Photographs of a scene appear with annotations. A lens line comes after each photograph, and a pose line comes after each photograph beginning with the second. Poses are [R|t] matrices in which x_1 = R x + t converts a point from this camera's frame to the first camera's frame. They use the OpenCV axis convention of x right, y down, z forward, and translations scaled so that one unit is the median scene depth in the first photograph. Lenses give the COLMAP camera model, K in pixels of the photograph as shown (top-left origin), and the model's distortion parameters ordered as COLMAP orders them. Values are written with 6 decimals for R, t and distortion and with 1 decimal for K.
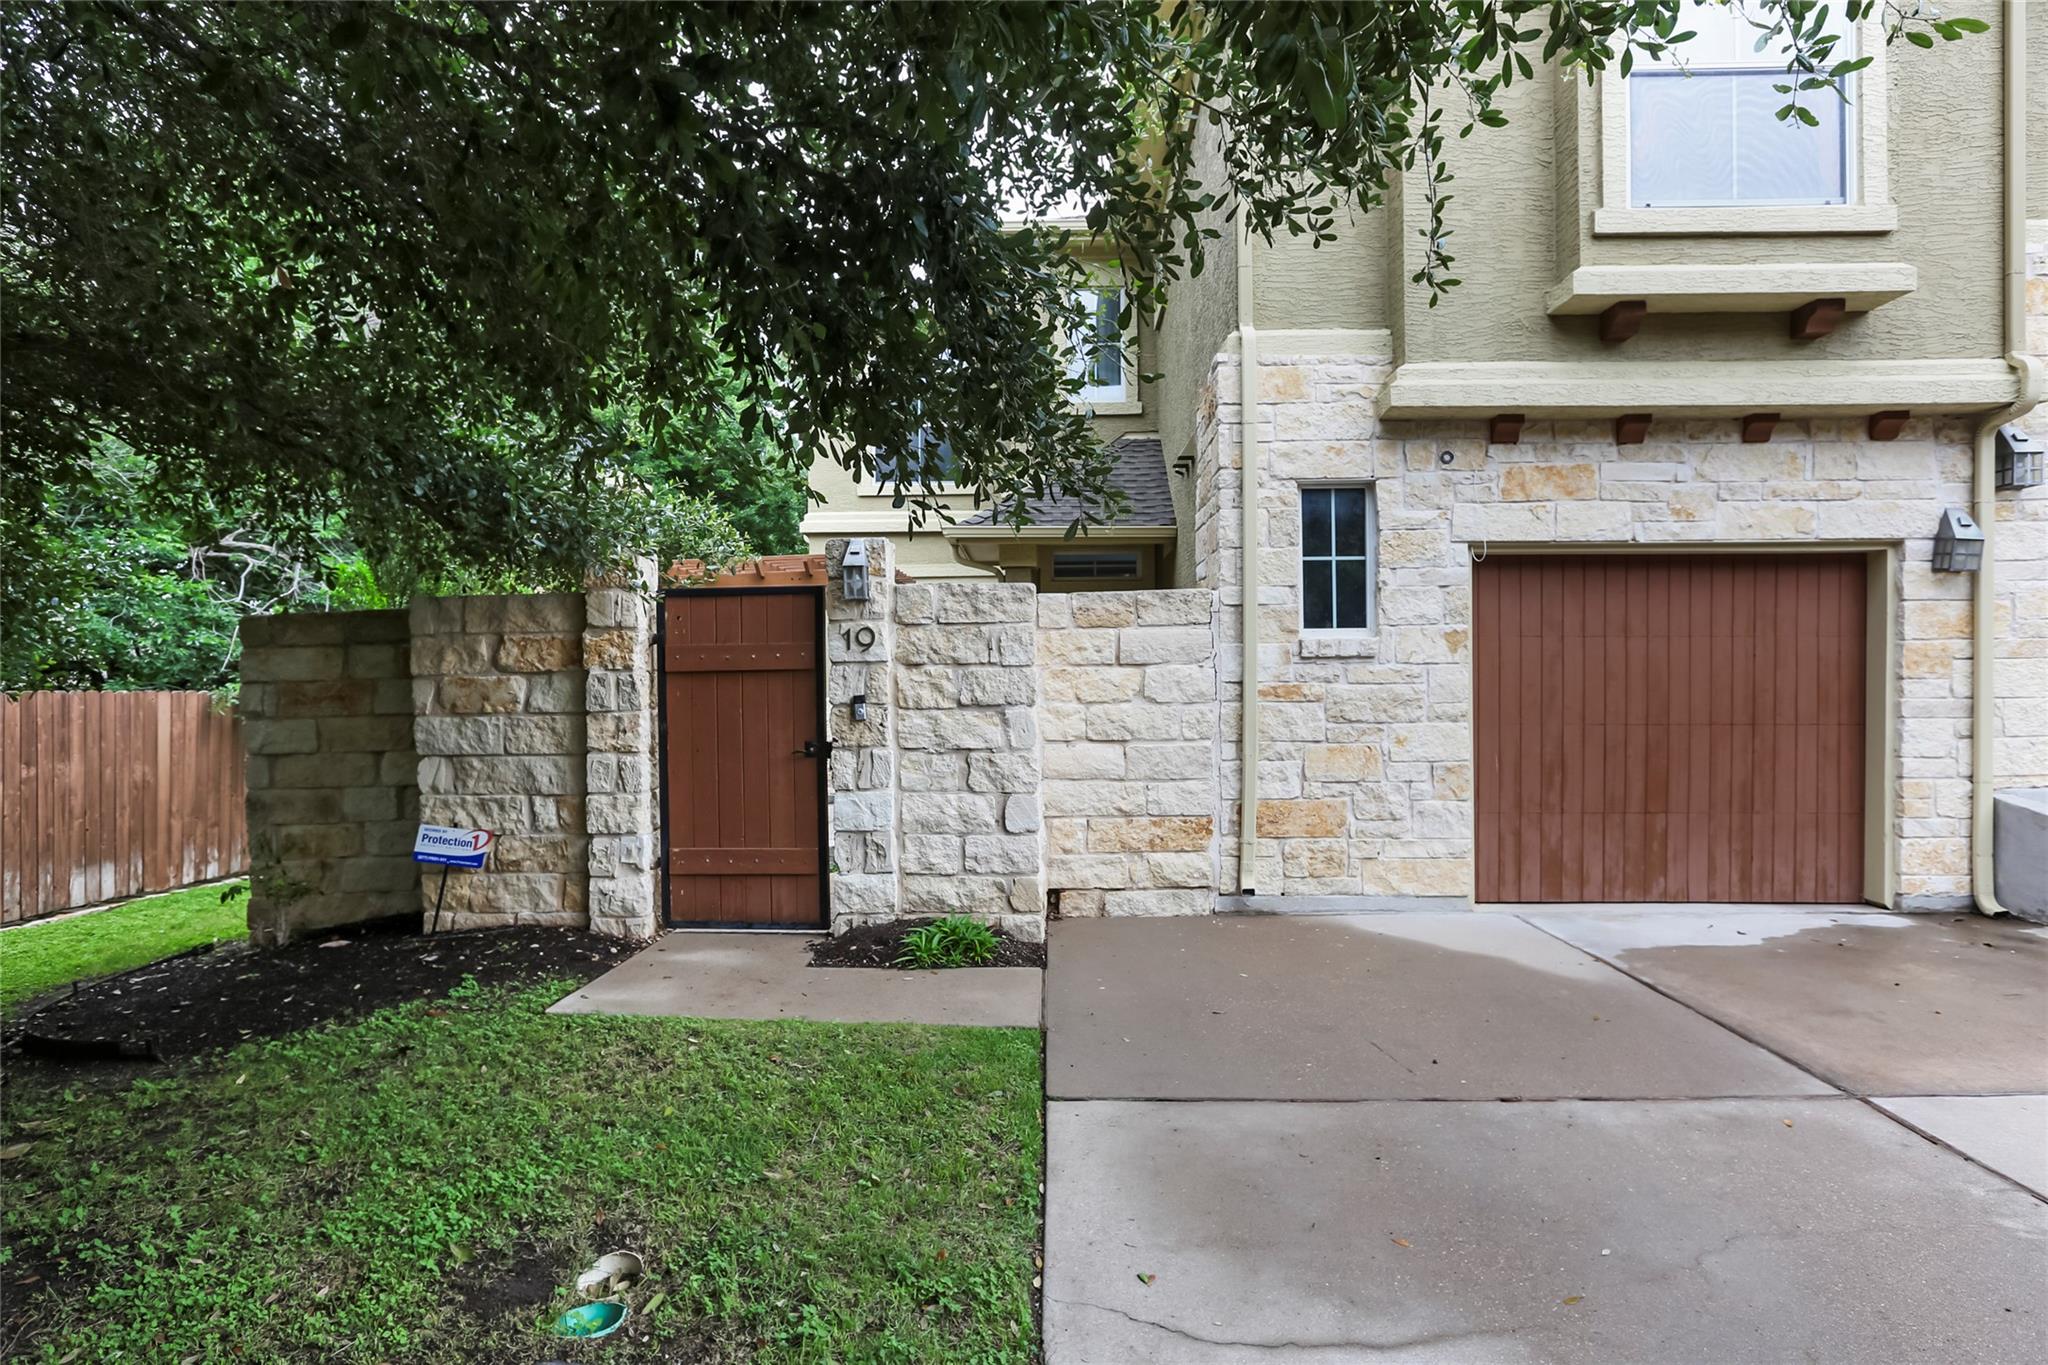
lens RADIAL K [[1140.6, 0, 1023.5], [0, 1140.6, 652.1], [0, 0, 1]] dist [-0.066872, 0.055590]
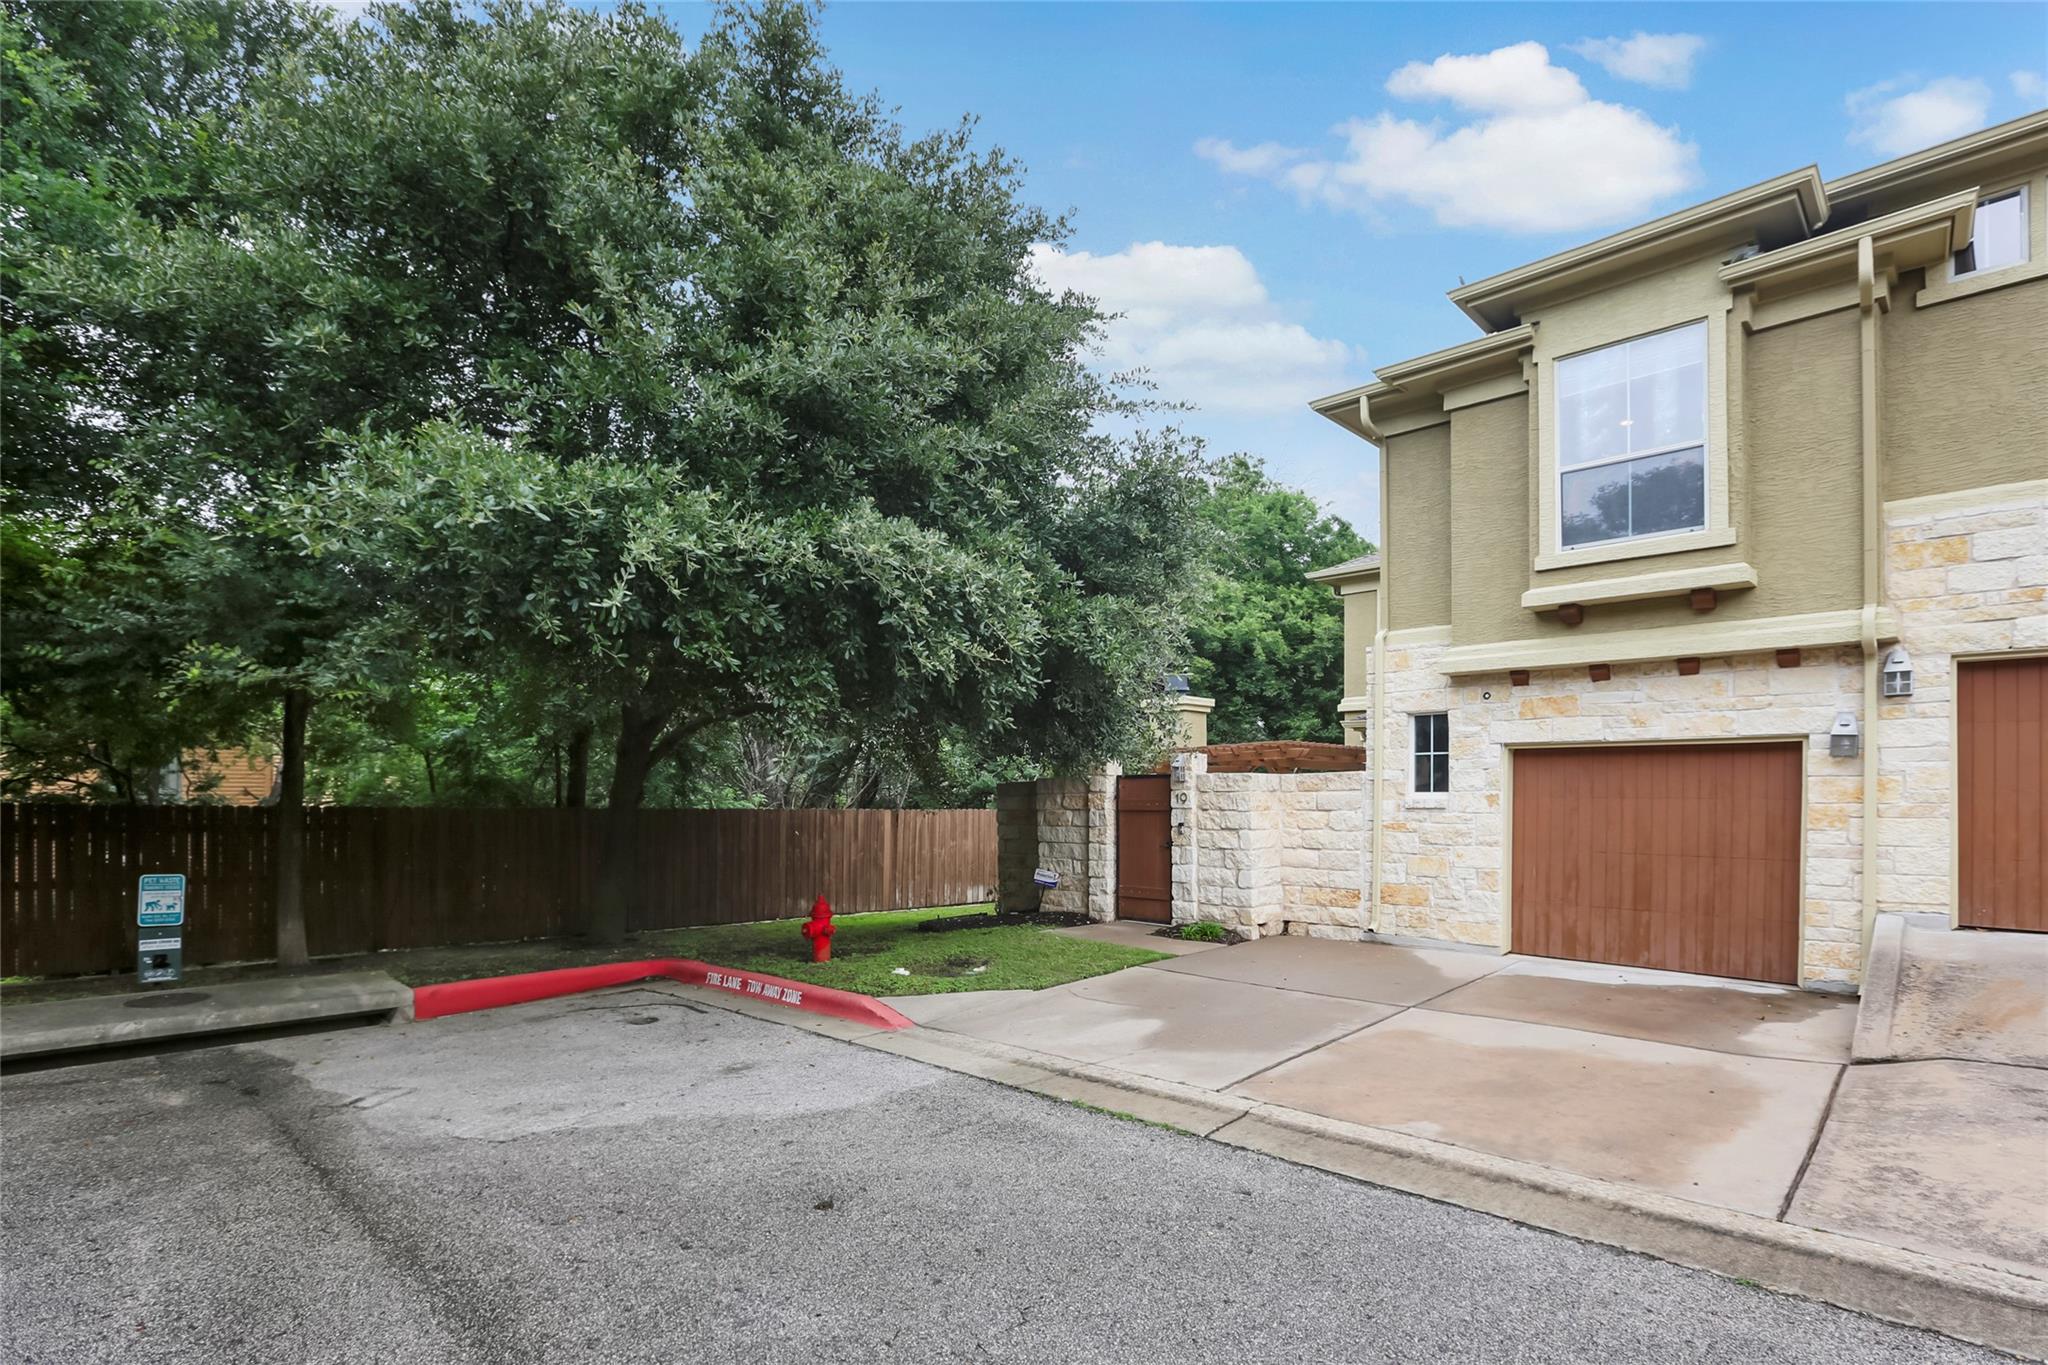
lens RADIAL K [[984.9, 0, 1014.6], [0, 984.9, 690.7], [0, 0, 1]] dist [-0.081777, 0.047028]
pose [[0.729901, -0.059966, -0.680917, 0.885209], [0.004071, 0.996508, -0.083395, -0.057937], [0.683540, 0.058098, 0.727597, -0.623563]]
